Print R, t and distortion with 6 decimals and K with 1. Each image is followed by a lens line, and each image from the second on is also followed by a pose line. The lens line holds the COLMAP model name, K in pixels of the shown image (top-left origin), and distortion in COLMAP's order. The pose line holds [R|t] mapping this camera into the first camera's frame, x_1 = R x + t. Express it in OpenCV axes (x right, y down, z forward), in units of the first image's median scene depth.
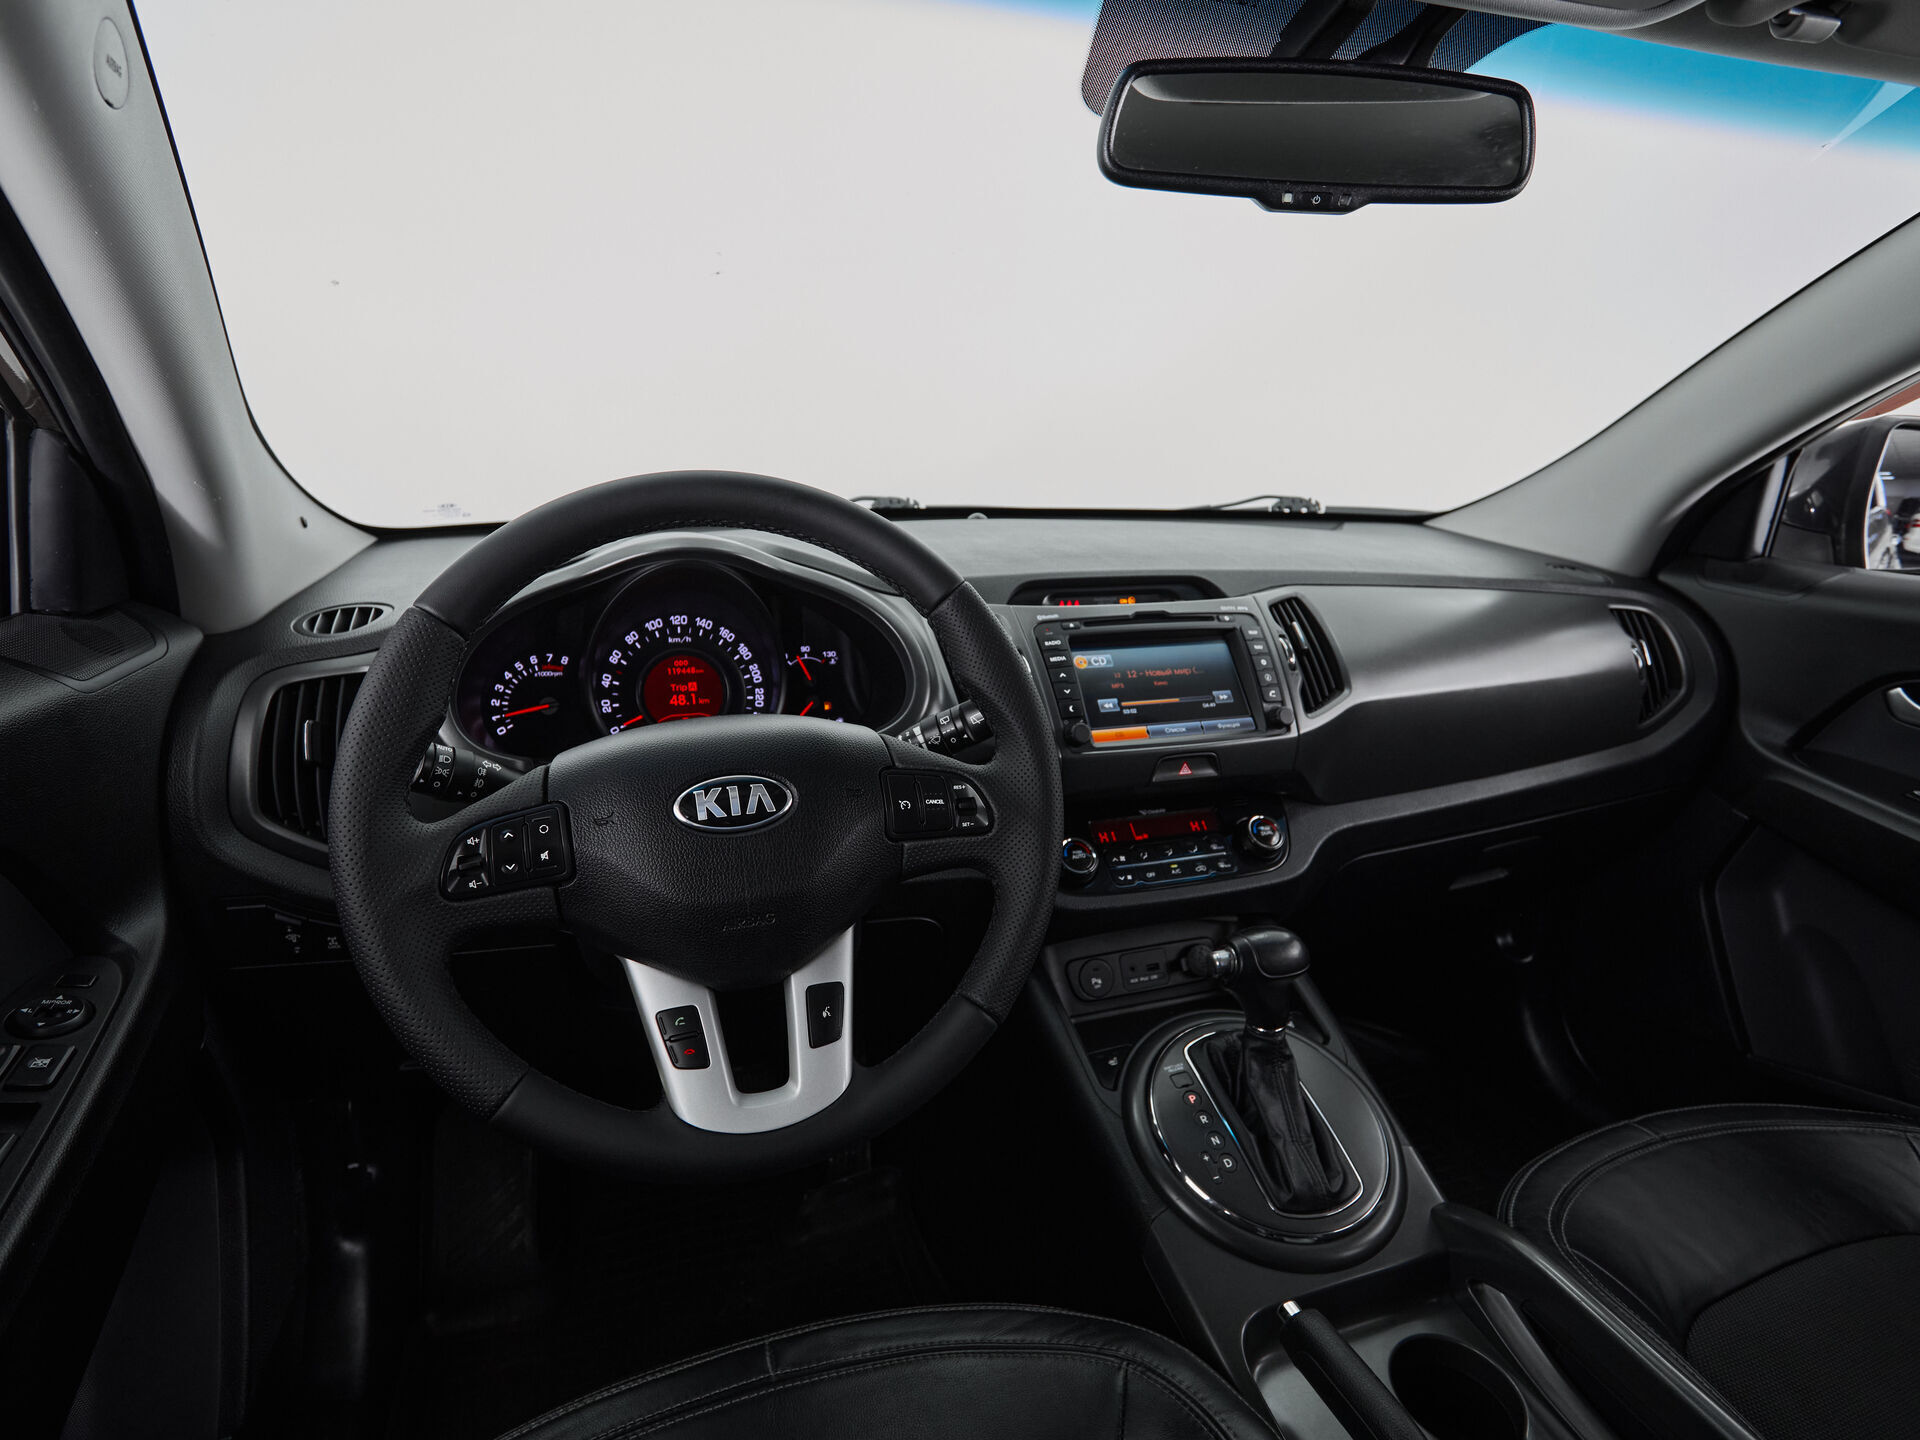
lens RADIAL K [[1006.8, 0, 936.2], [0, 1006.8, 722.3], [0, 0, 1]] dist [-0.007155, 0.002387]
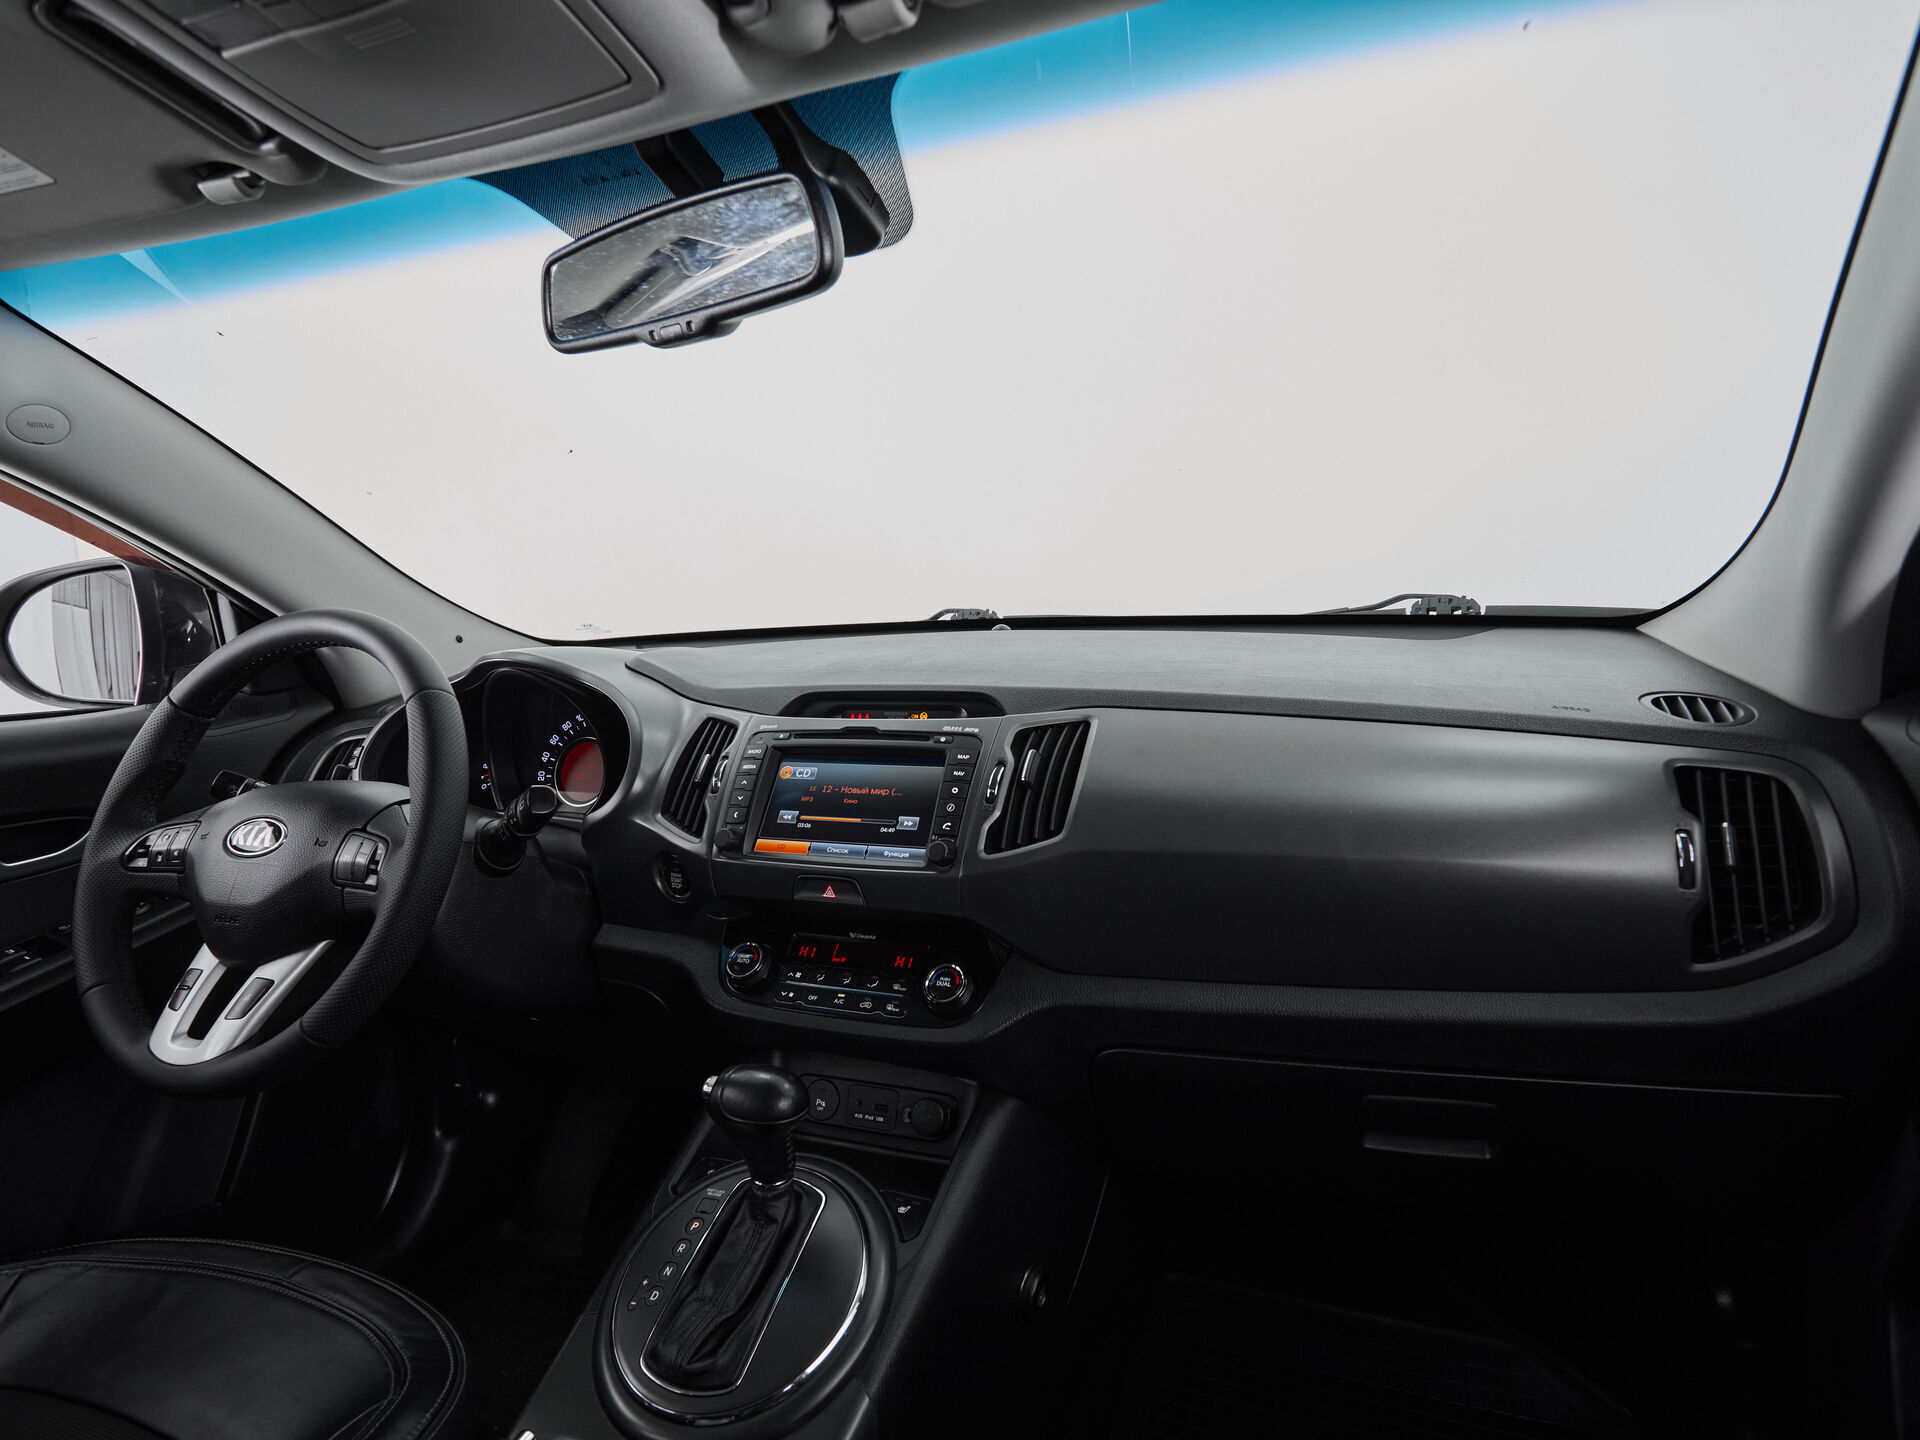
lens RADIAL K [[1006.8, 0, 961.0], [0, 1006.8, 721.6], [0, 0, 1]] dist [-0.007155, 0.002387]
pose [[0.772810, 0.049387, -0.632713, 0.907627], [-0.112174, 0.991900, -0.059589, -0.068588], [0.624645, 0.117025, 0.772090, 0.310404]]
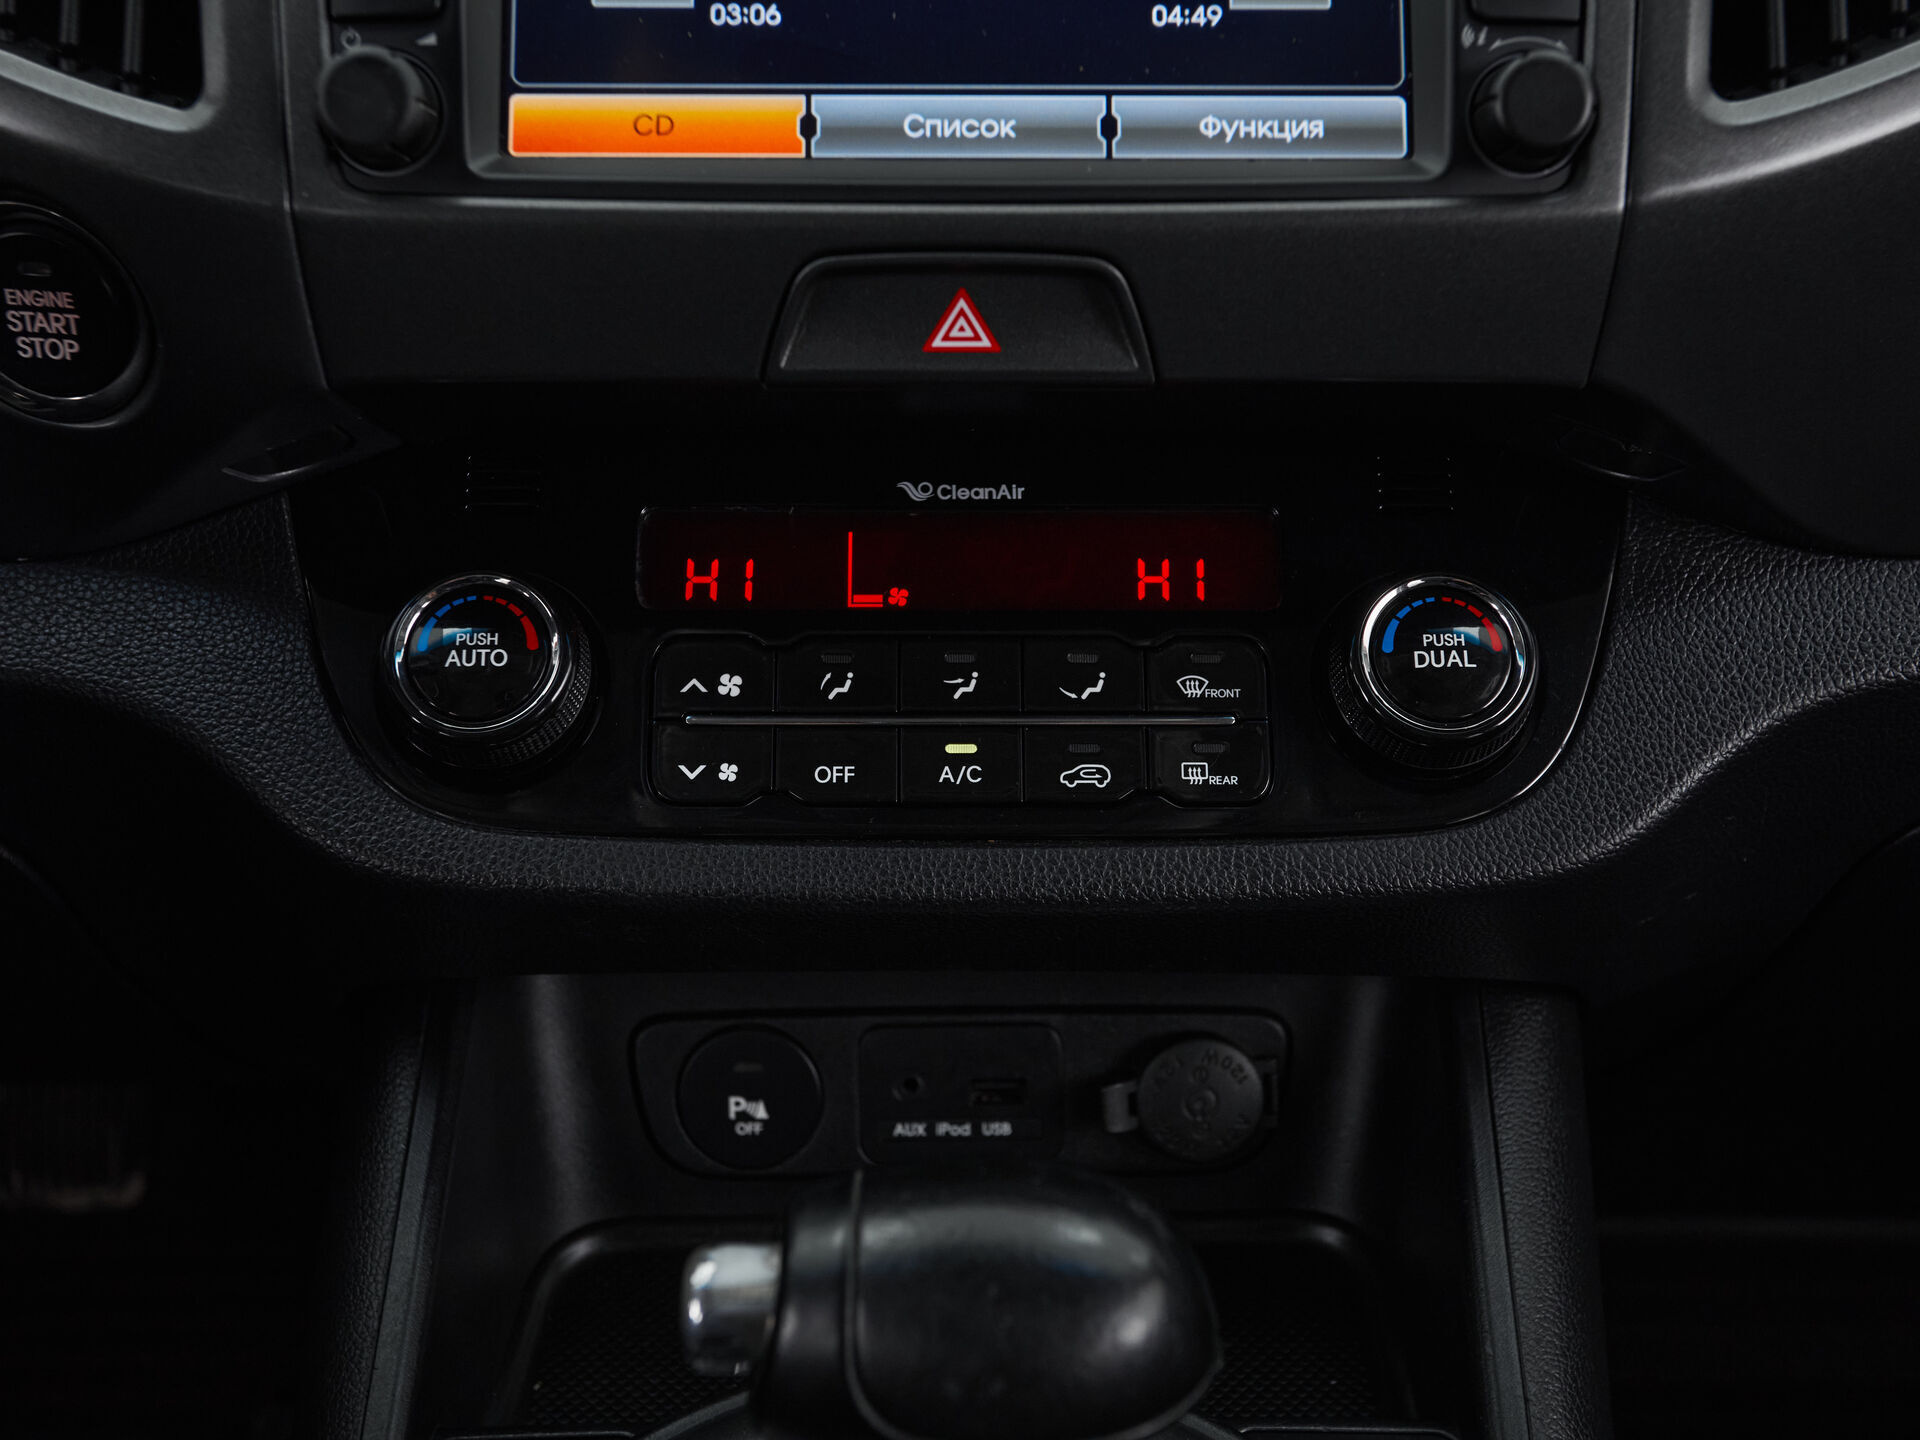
lens RADIAL K [[2303.8, 0, 946.2], [0, 2303.8, 714.5], [0, 0, 1]] dist [0.036410, 0.000000]
pose [[0.952724, 0.151527, -0.263357, 0.367979], [-0.074792, 0.957056, 0.280091, -0.009164], [0.294488, -0.247152, 0.923143, 0.523442]]
